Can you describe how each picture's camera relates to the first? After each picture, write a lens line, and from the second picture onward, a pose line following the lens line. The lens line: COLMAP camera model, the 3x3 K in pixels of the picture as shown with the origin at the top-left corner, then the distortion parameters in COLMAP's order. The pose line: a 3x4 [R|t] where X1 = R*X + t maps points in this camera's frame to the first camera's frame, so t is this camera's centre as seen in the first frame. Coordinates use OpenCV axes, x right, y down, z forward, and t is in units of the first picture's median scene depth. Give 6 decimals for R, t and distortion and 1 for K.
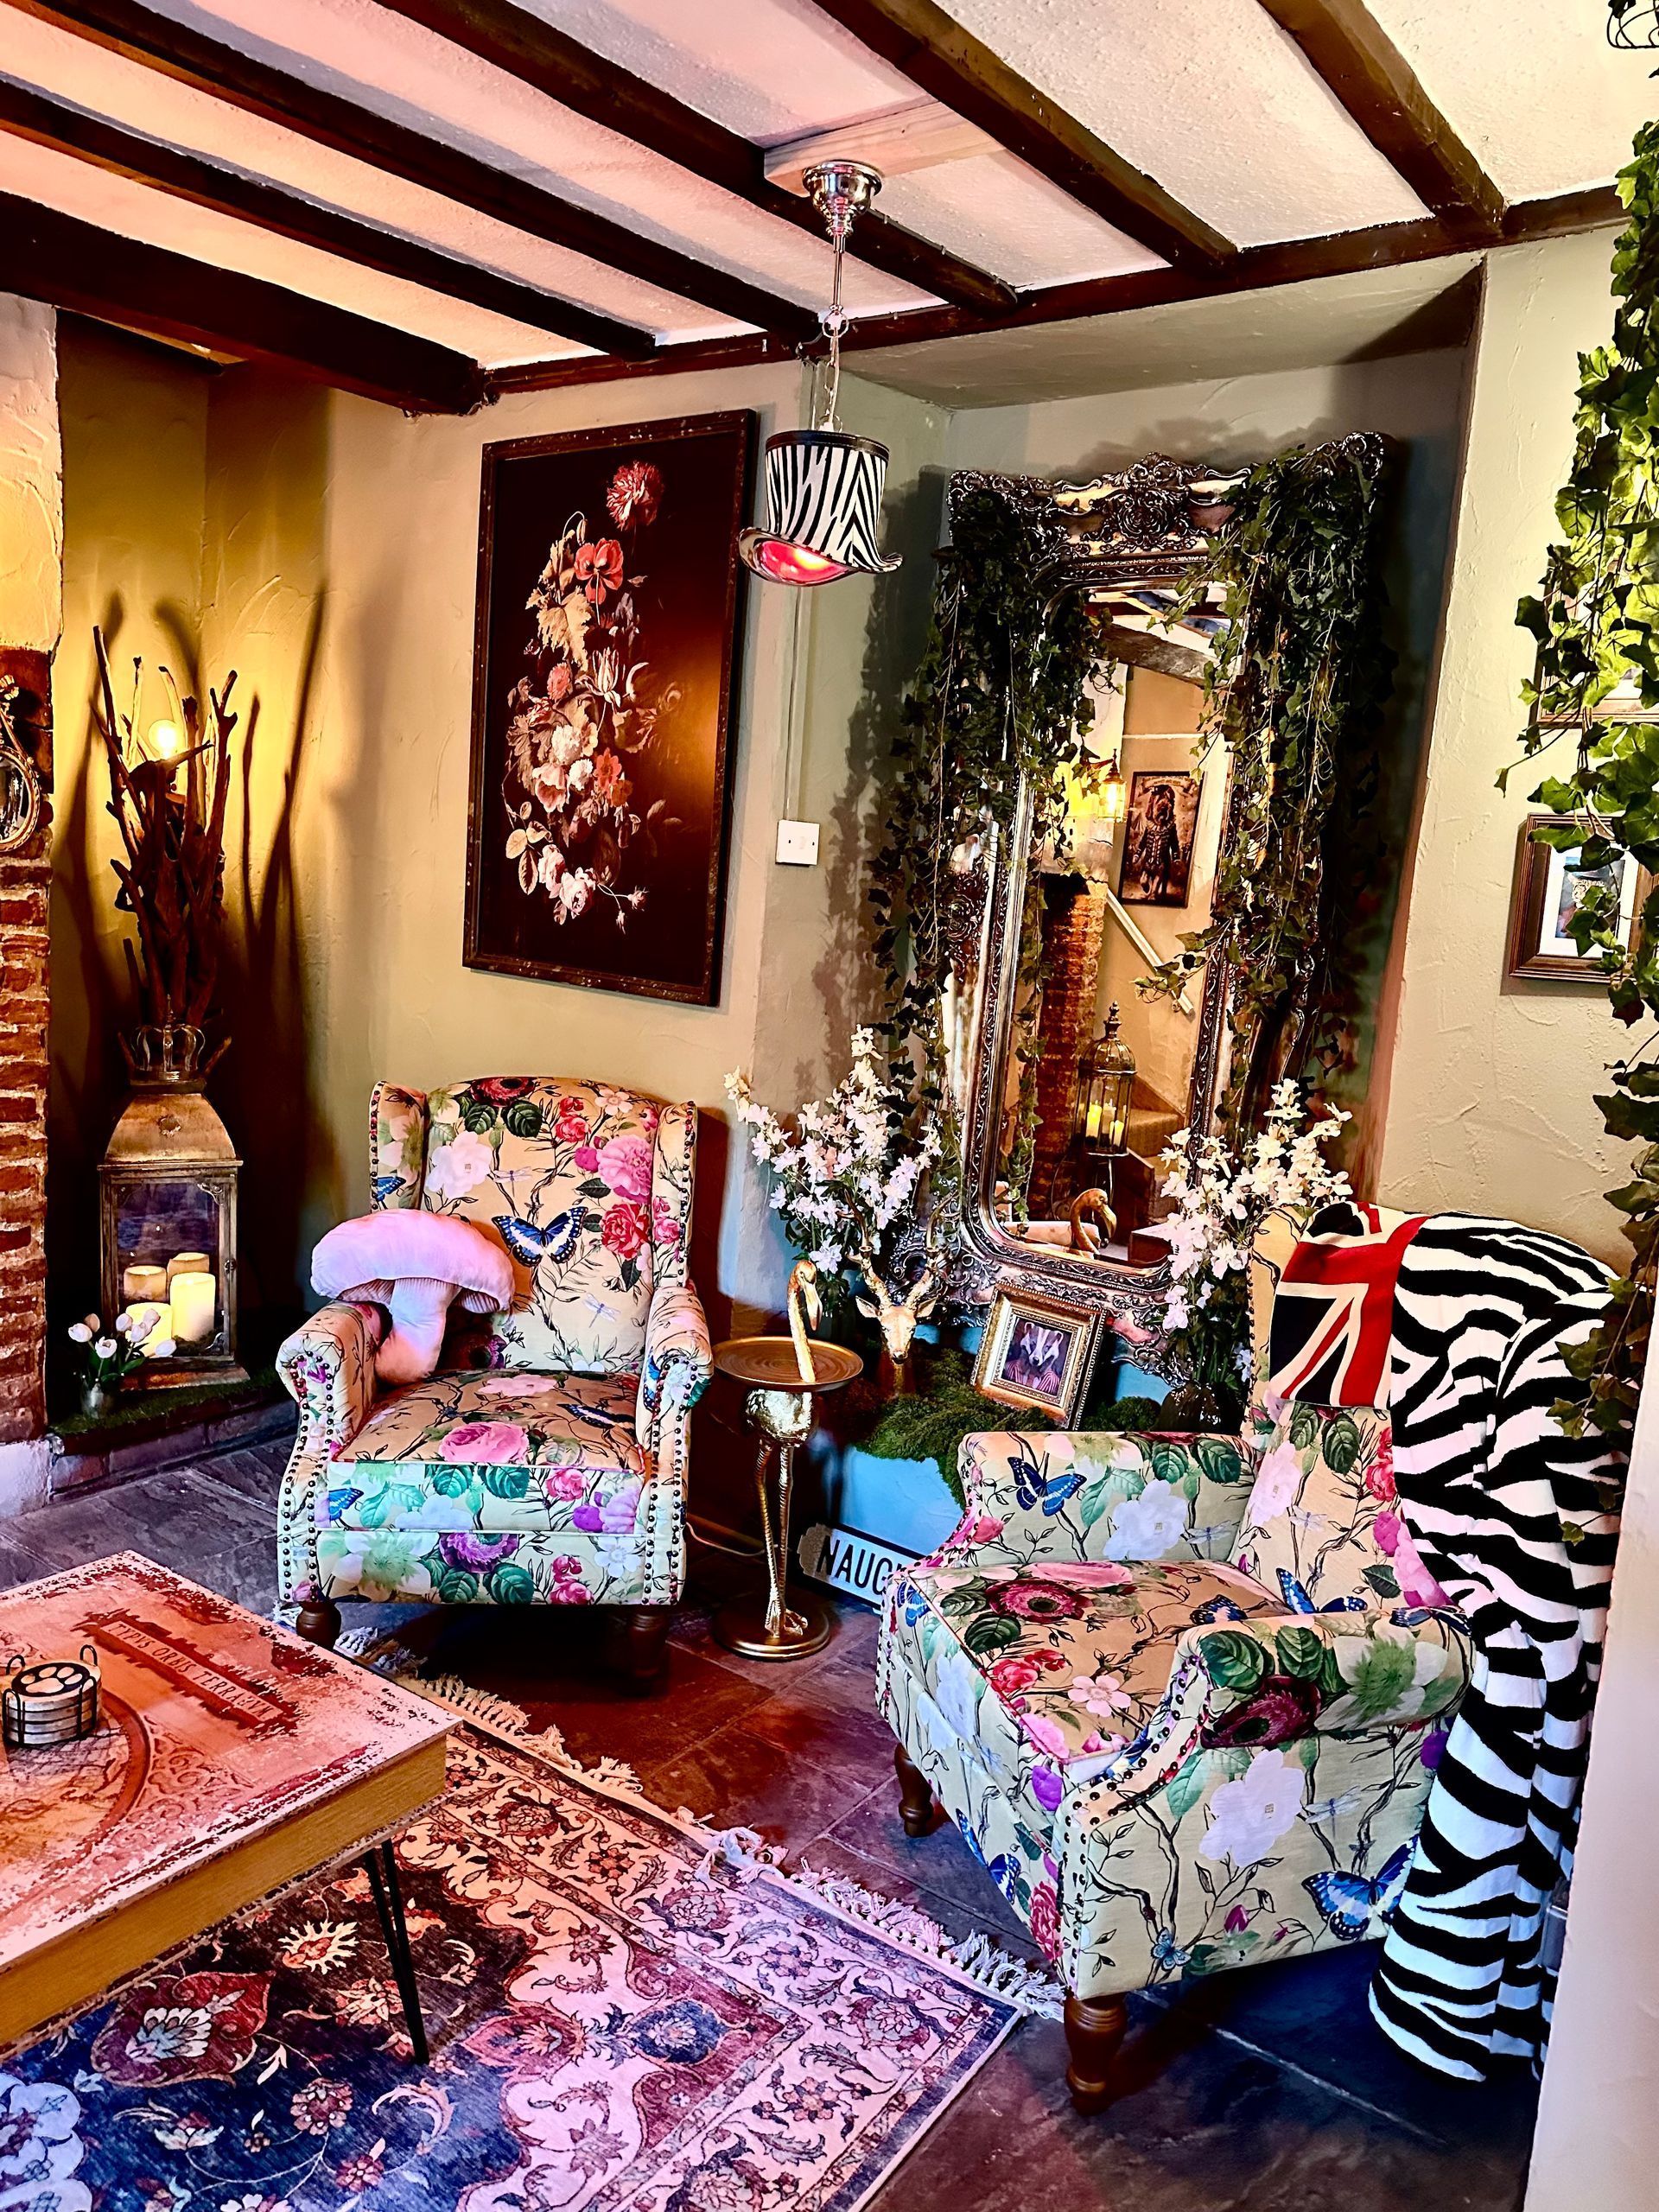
lens RADIAL K [[1594.6, 0, 839.6], [0, 1594.6, 1097.1], [0, 0, 1]] dist [0.107694, -0.174834]
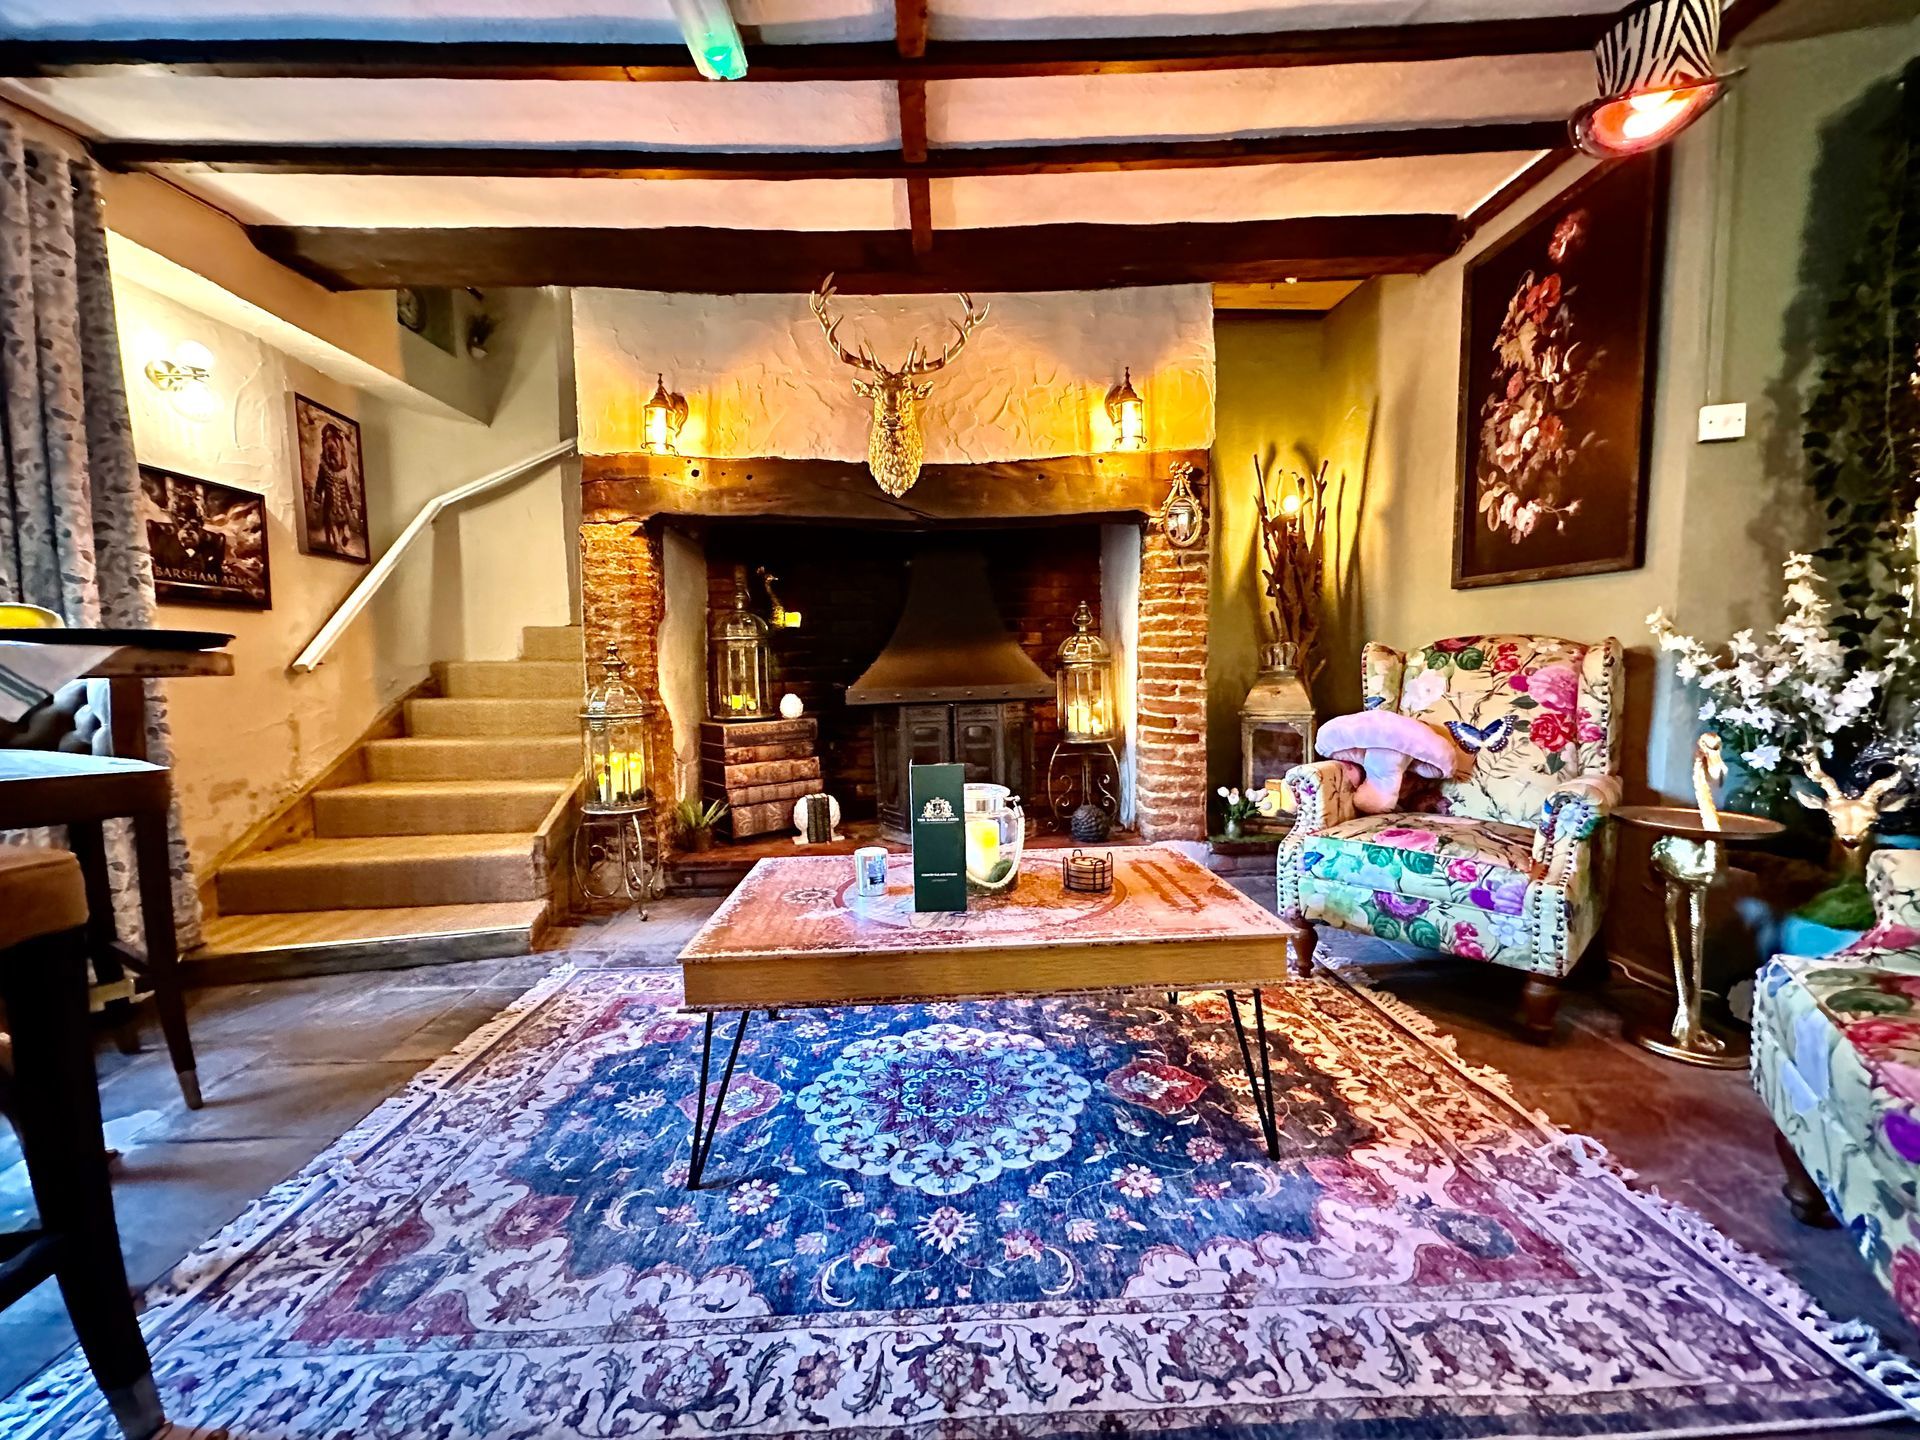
lens RADIAL K [[768.0, 0, 935.3], [0, 768.0, 718.7], [0, 0, 1]] dist [0.000811, -0.000316]
pose [[0.588015, -0.013830, -0.808732, 0.095287], [-0.066007, 0.995698, -0.065020, 0.152877], [0.806152, 0.091615, 0.584573, 0.166345]]
